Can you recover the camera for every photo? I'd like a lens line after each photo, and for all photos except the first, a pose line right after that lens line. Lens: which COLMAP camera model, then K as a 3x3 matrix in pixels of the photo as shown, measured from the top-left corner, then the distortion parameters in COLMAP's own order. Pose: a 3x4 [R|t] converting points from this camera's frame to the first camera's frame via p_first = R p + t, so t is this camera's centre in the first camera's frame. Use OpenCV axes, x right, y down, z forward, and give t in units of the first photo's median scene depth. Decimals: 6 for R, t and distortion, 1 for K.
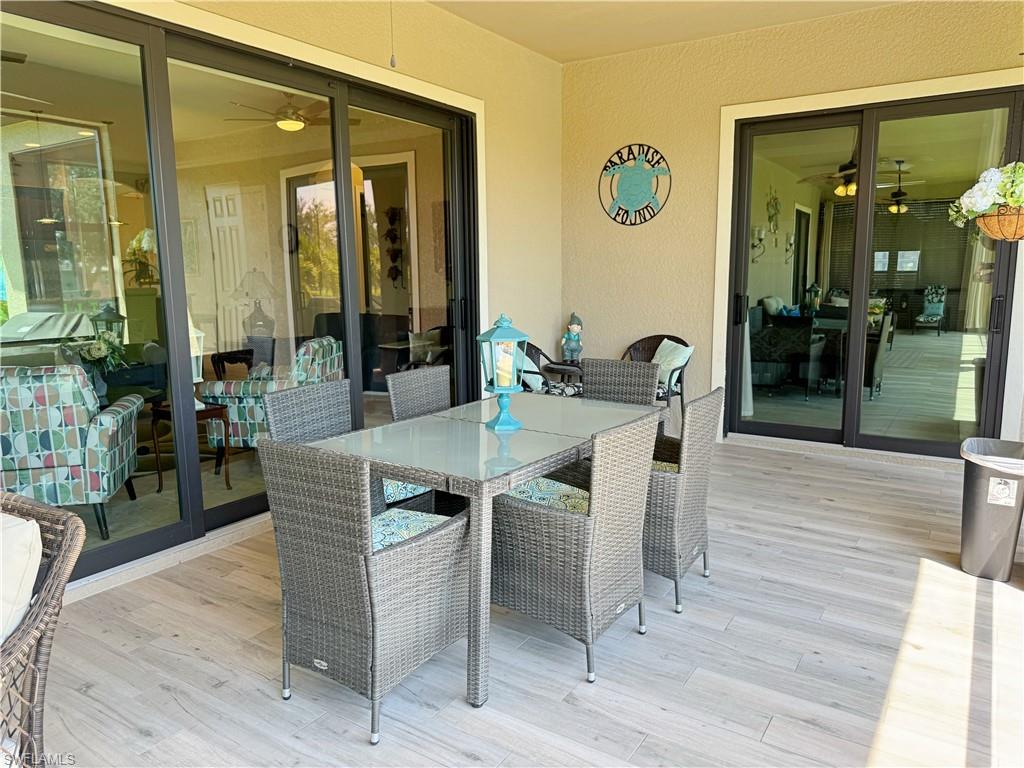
lens RADIAL K [[721.8, 0, 514.2], [0, 721.8, 388.4], [0, 0, 1]] dist [0.067802, -0.086214]
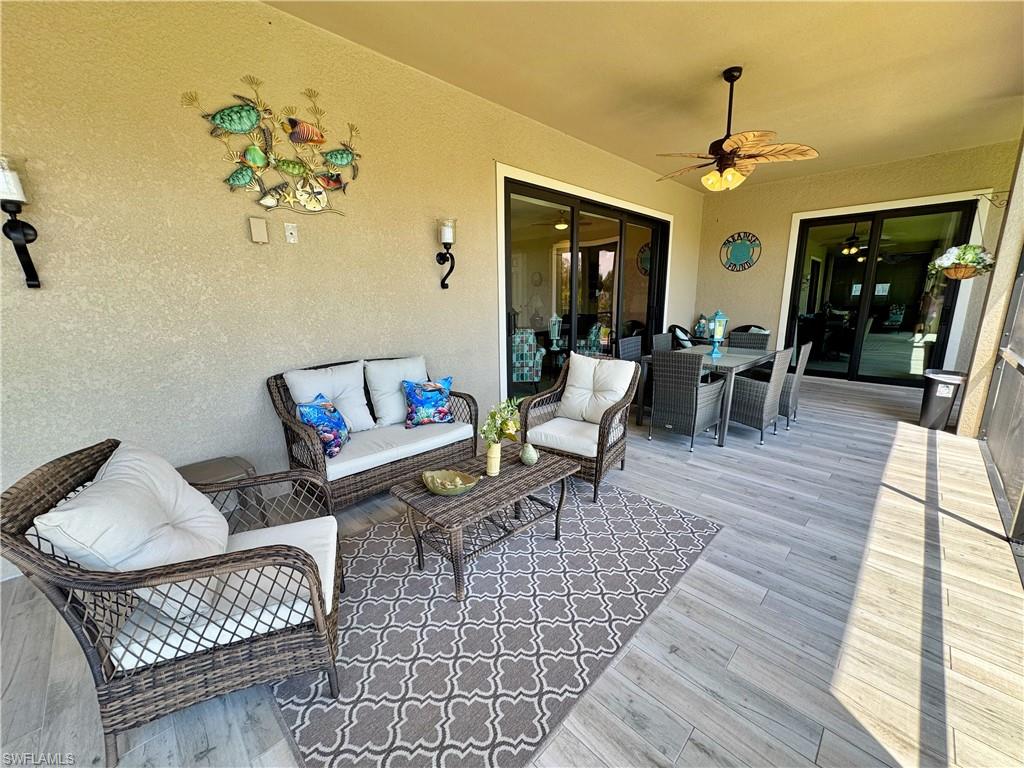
lens RADIAL K [[409.6, 0, 512.0], [0, 409.6, 384.0], [0, 0, 1]] dist [-0.000659, 0.000136]
pose [[0.977818, 0.044673, -0.204636, -0.282575], [-0.034192, 0.997930, 0.054474, 0.070004], [0.206646, -0.046269, 0.977321, -0.379165]]
